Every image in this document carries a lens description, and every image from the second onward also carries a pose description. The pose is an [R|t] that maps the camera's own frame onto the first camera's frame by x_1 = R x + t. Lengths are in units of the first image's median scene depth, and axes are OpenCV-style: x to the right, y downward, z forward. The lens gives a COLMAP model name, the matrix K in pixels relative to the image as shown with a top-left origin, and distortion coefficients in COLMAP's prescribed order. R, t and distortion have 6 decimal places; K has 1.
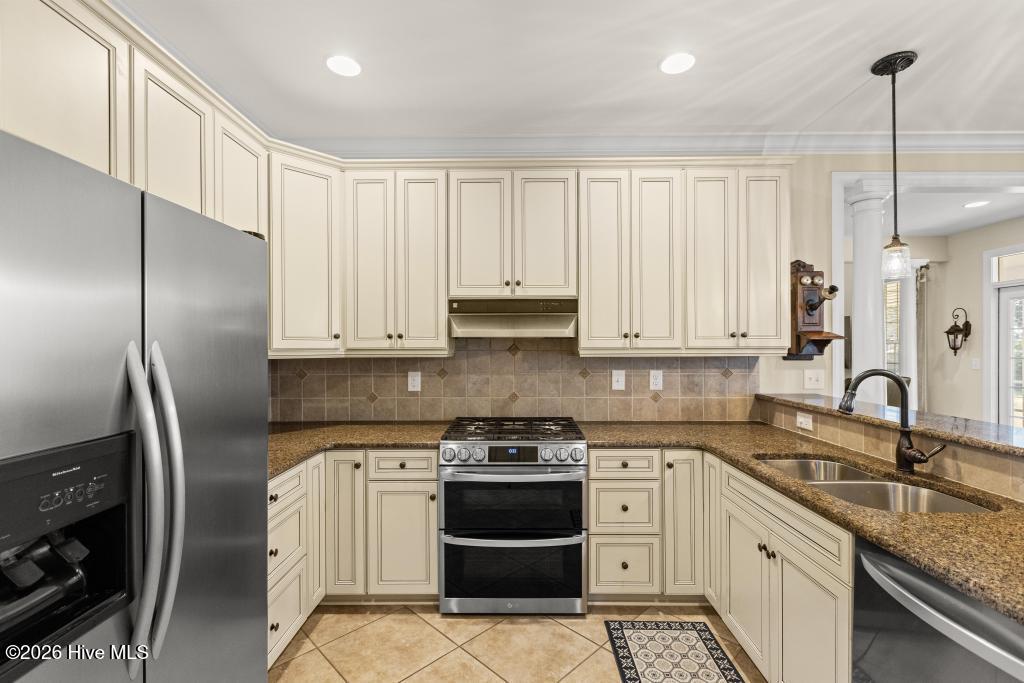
lens RADIAL K [[459.5, 0, 518.0], [0, 459.5, 346.8], [0, 0, 1]] dist [0.006399, -0.000069]
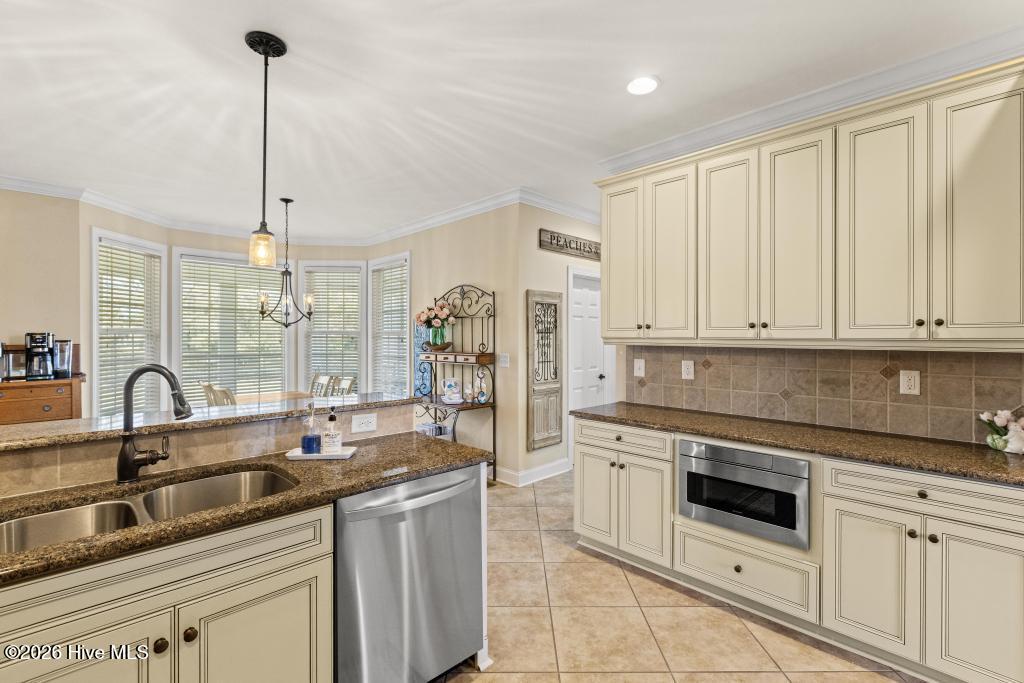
lens RADIAL K [[457.6, 0, 513.9], [0, 457.6, 336.4], [0, 0, 1]] dist [-0.001800, -0.000296]
pose [[0.701168, 0.006333, -0.712968, 0.297265], [-0.005966, 0.999978, 0.003016, -0.000980], [0.712971, 0.002139, 0.701190, -0.000785]]
